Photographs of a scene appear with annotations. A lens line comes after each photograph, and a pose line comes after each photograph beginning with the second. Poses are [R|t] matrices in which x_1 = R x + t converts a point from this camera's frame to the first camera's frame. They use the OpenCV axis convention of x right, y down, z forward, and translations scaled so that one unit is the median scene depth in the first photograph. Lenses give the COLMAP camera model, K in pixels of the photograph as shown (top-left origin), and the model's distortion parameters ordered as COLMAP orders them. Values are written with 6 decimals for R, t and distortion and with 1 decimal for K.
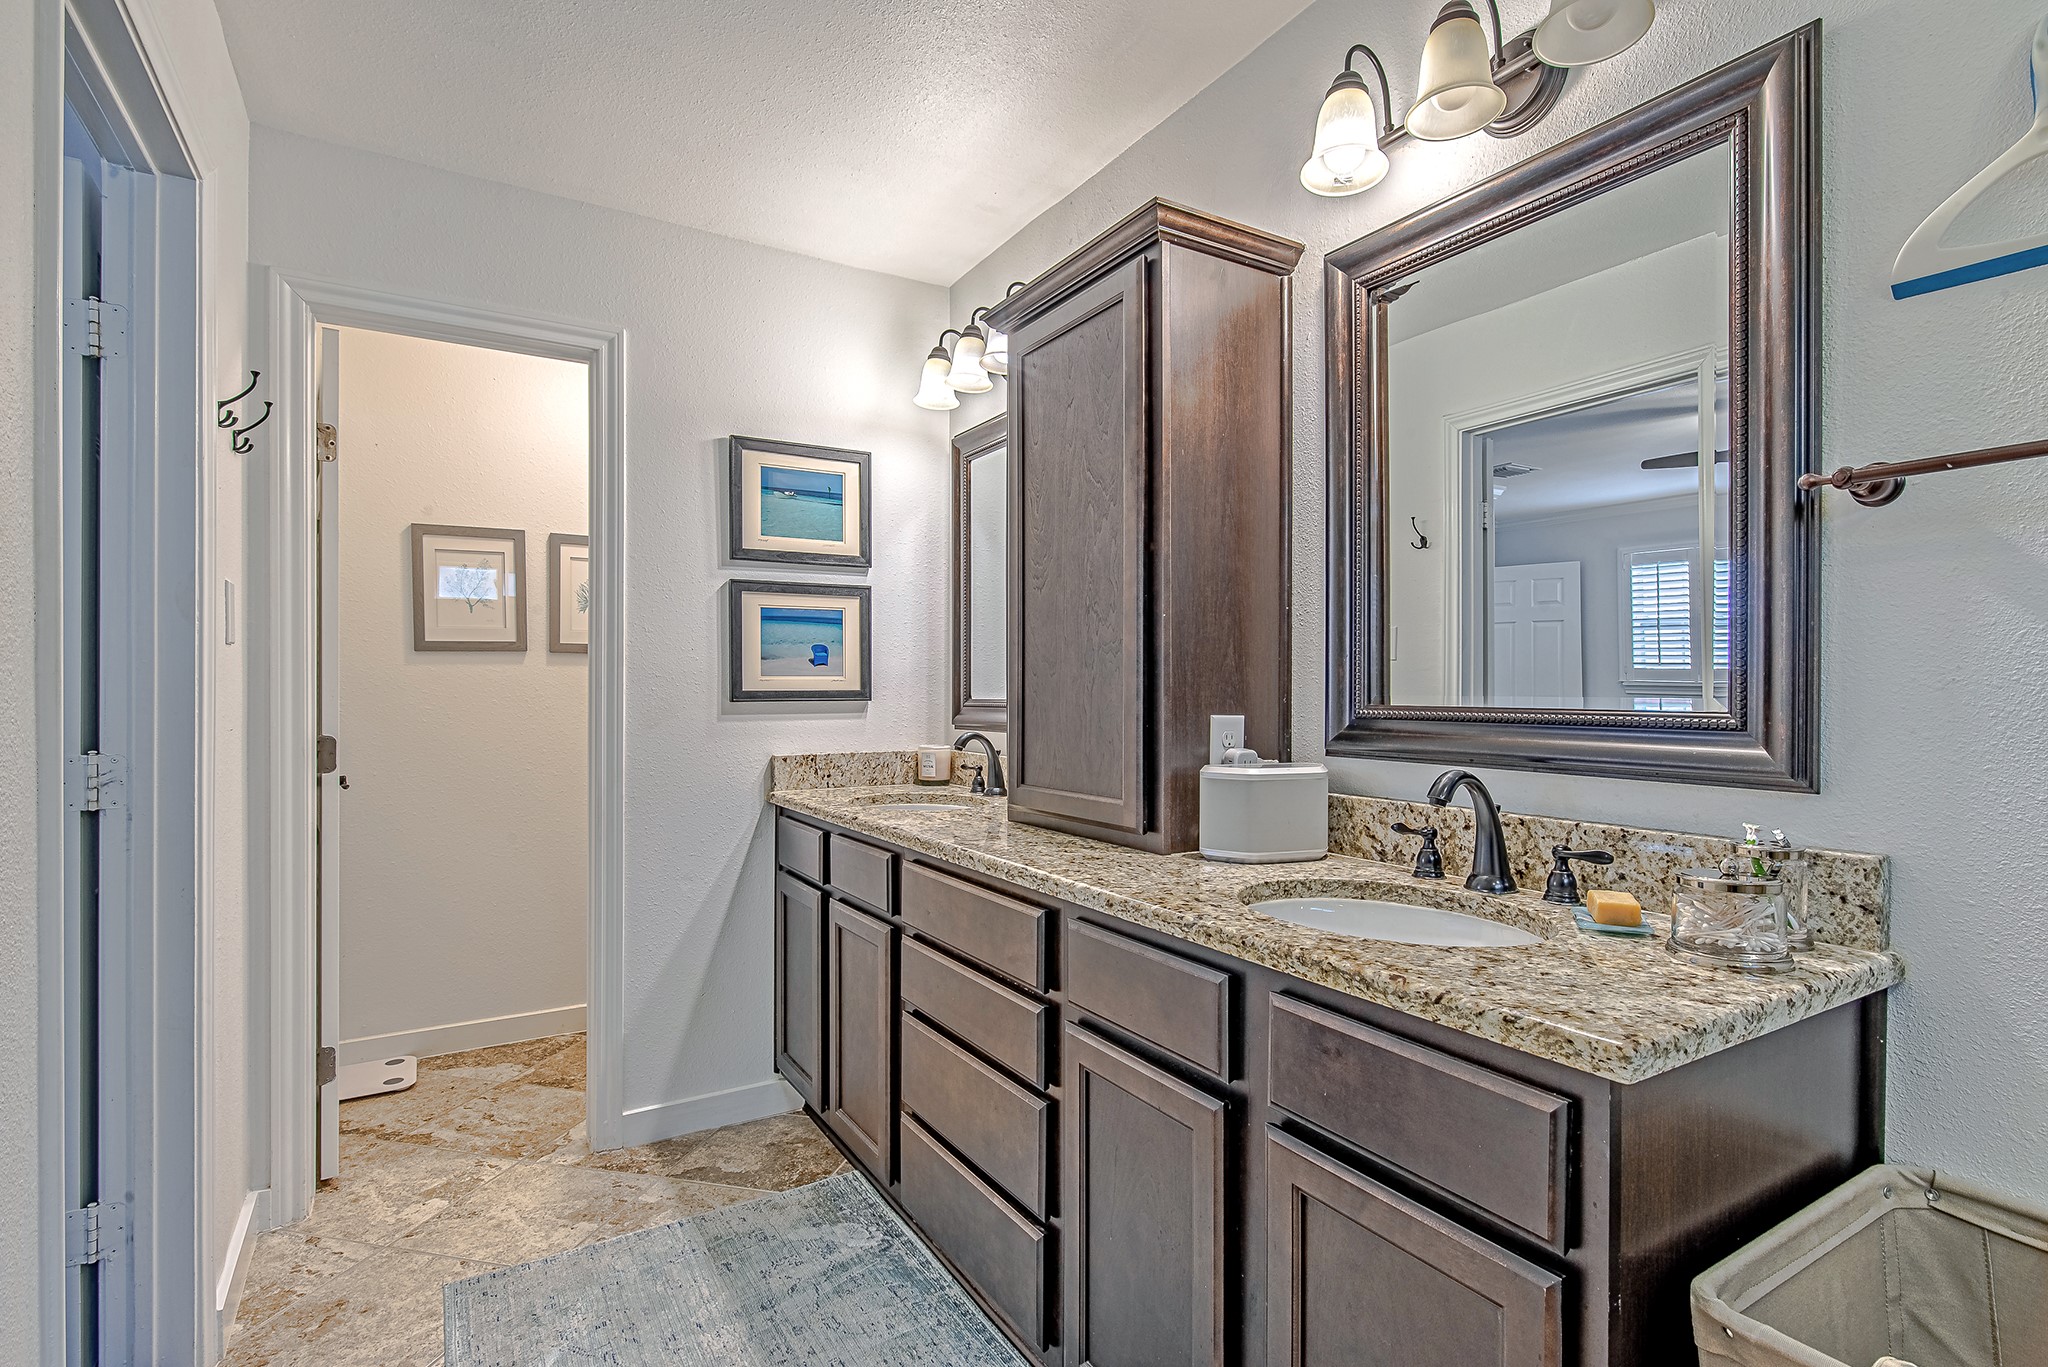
lens RADIAL K [[988.0, 0, 1013.4], [0, 988.0, 688.9], [0, 0, 1]] dist [0.002634, -0.000518]
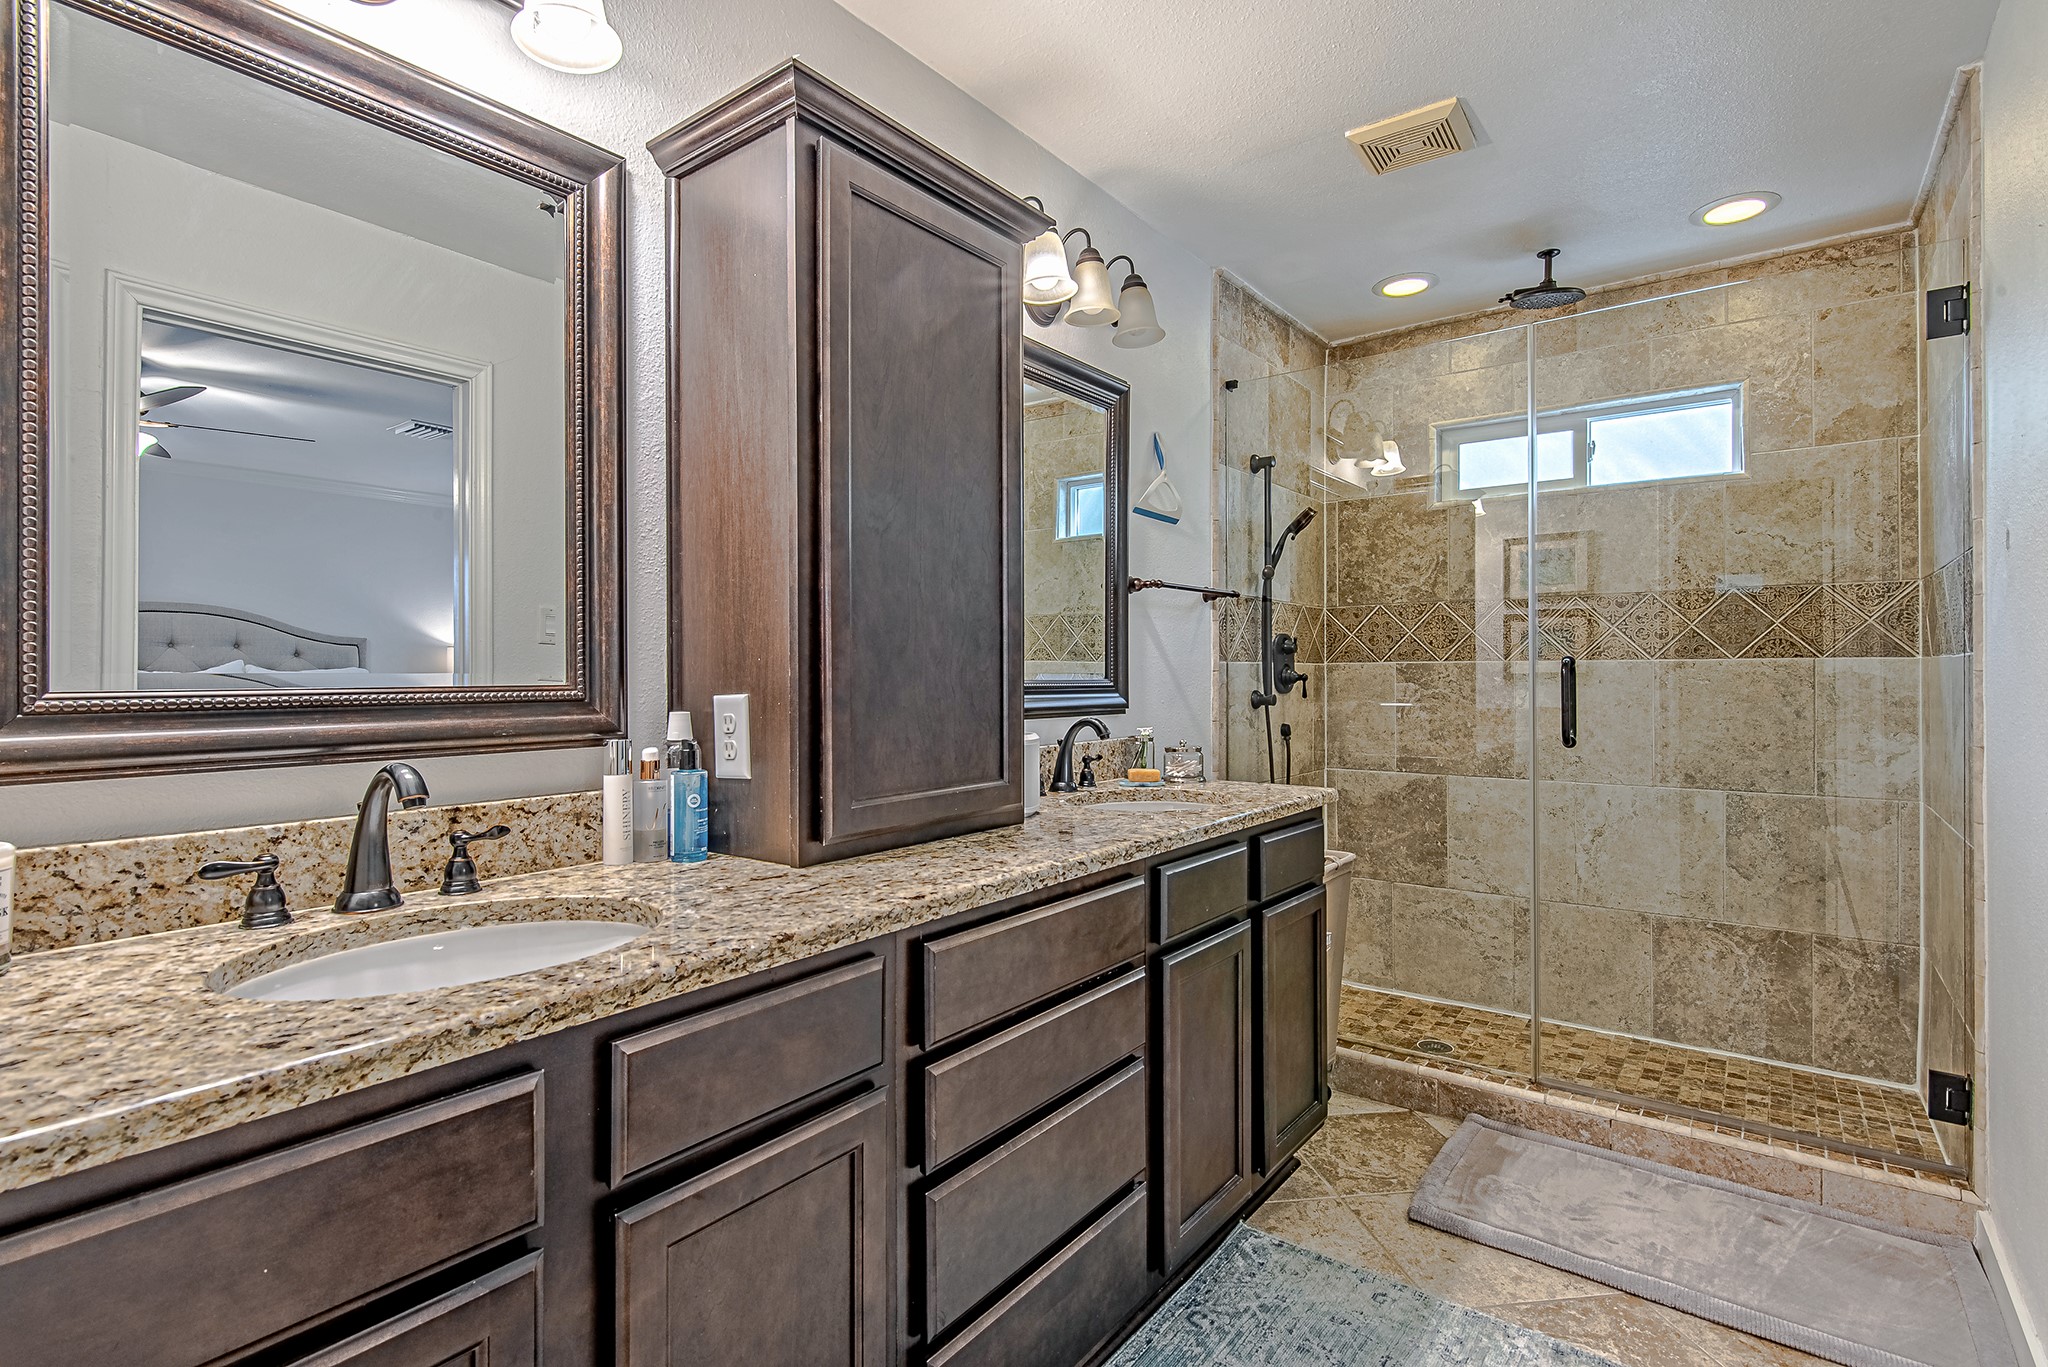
lens RADIAL K [[988.0, 0, 1008.4], [0, 988.0, 676.2], [0, 0, 1]] dist [0.002634, -0.000518]
pose [[-0.372834, -0.008129, 0.927862, -0.831741], [-0.007162, 0.999957, 0.005882, 0.002342], [-0.927870, -0.004452, -0.372877, 1.401828]]
